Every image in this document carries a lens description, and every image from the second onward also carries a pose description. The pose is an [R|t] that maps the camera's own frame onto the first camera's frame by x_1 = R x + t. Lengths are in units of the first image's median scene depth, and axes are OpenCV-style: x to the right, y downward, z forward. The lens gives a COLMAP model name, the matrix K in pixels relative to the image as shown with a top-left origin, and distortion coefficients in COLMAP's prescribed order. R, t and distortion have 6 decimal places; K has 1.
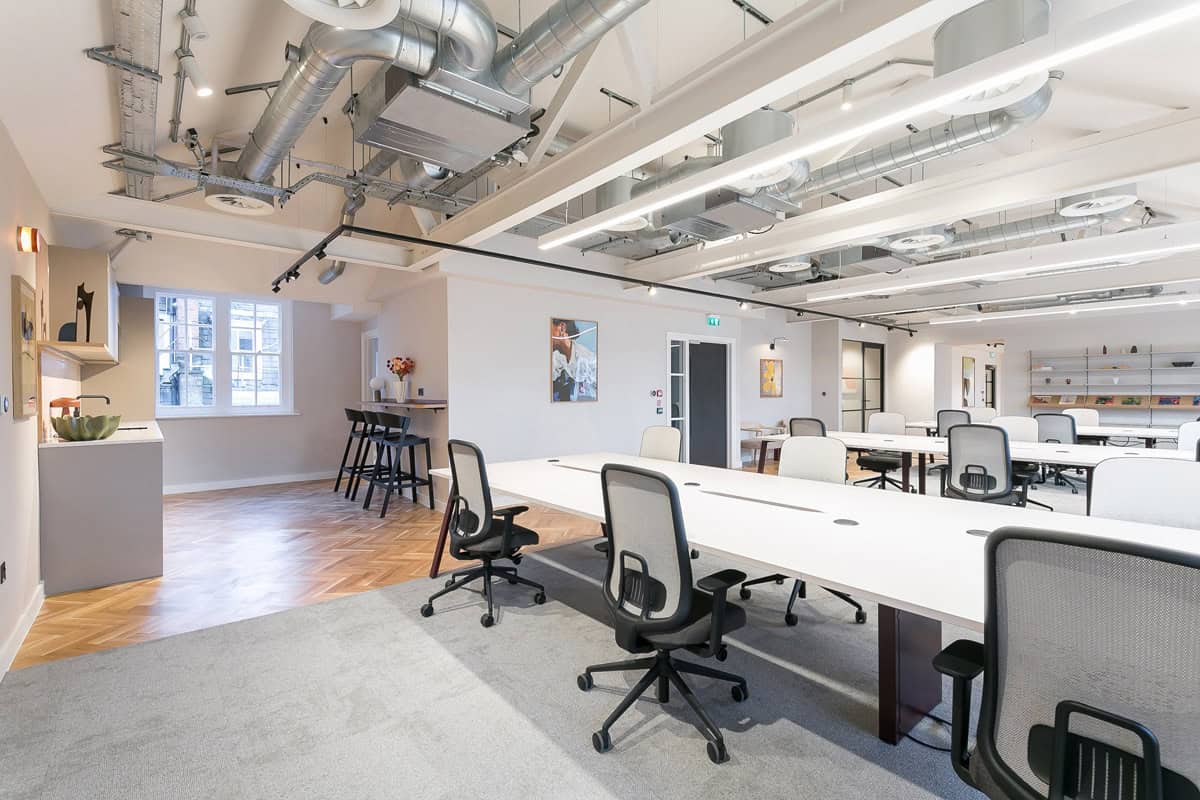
lens RADIAL K [[562.6, 0, 598.2], [0, 562.6, 393.4], [0, 0, 1]] dist [0.001360, 0.000269]
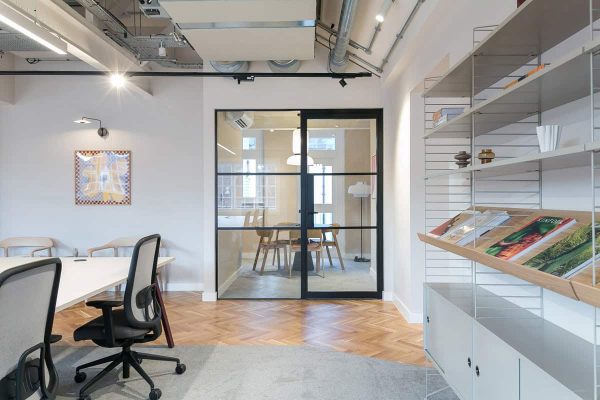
lens RADIAL K [[440.3, 0, 300.0], [0, 440.3, 200.0], [0, 0, 1]] dist [0.048439, 0.001447]
pose [[0.762836, 0.003682, -0.646582, 0.967537], [-0.001324, 0.999991, 0.004132, -0.001274], [0.646591, -0.002296, 0.762833, 0.831525]]
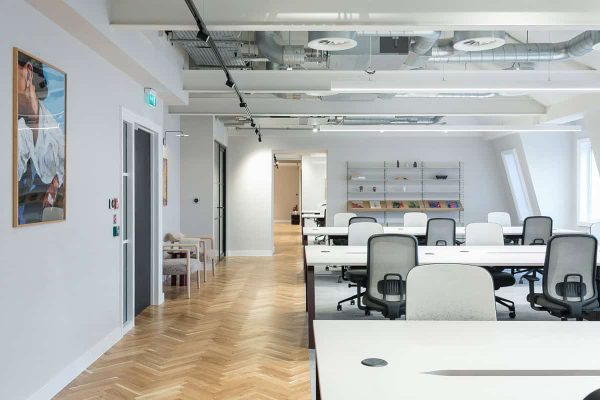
lens RADIAL K [[585.1, 0, 300.0], [0, 585.1, 200.0], [0, 0, 1]] dist [0.008620, 0.007157]
pose [[0.615618, -0.006059, 0.788021, -0.251005], [-0.000140, 0.999970, 0.007799, -0.008219], [-0.788045, -0.004912, 0.615599, 0.390320]]
